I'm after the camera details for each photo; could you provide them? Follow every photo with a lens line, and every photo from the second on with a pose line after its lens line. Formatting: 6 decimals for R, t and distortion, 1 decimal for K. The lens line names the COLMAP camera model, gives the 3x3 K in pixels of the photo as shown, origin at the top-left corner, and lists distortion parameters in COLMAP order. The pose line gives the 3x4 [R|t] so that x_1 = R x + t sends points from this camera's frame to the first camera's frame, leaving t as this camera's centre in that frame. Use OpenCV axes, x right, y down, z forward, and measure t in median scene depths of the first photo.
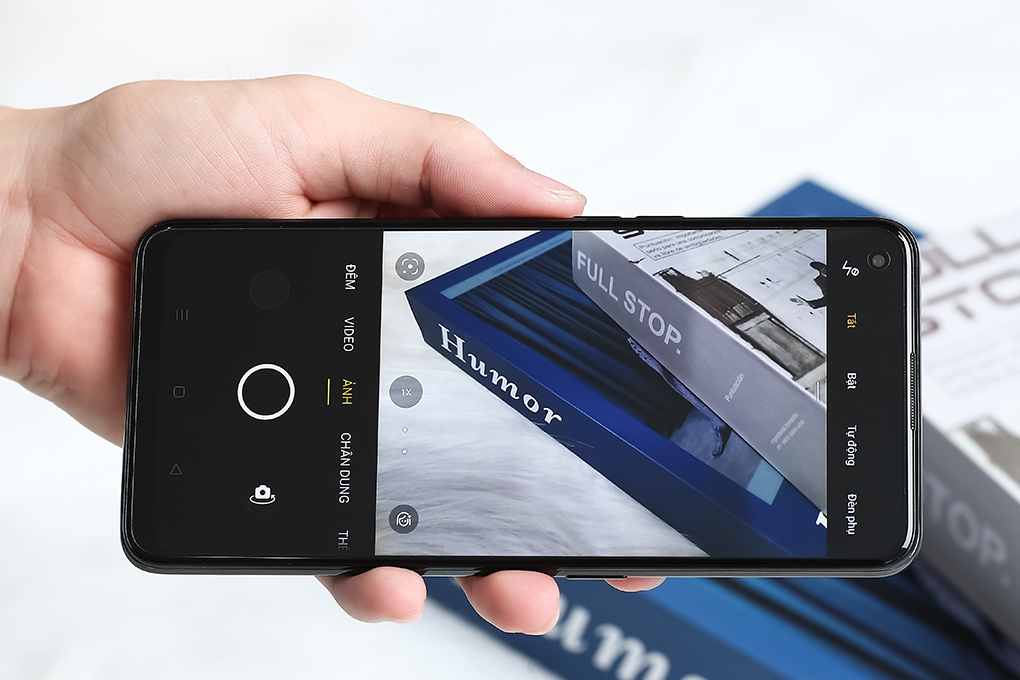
lens RADIAL K [[2912.3, 0, 510.0], [0, 2912.3, 340.0], [0, 0, 1]] dist [0.057842, 17.085335]
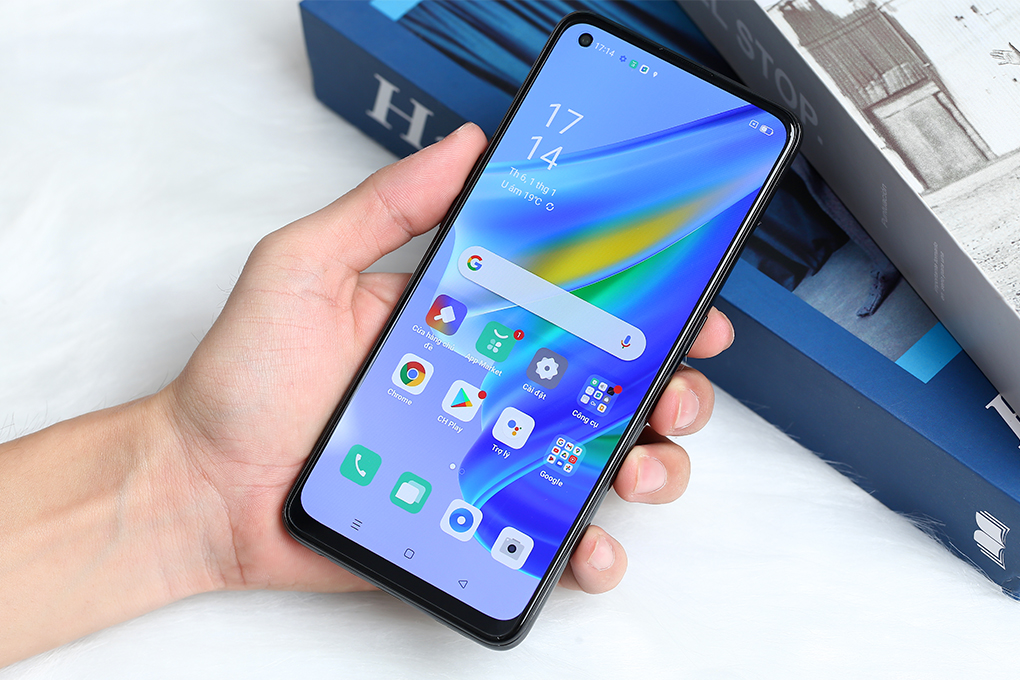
lens RADIAL K [[2912.3, 0, 510.0], [0, 2912.3, 340.0], [0, 0, 1]] dist [0.057842, 17.085335]
pose [[0.999960, 0.001990, -0.008718, 0.003131], [-0.001456, 0.998146, 0.060849, 0.009028], [0.008823, -0.060834, 0.998109, 0.459564]]
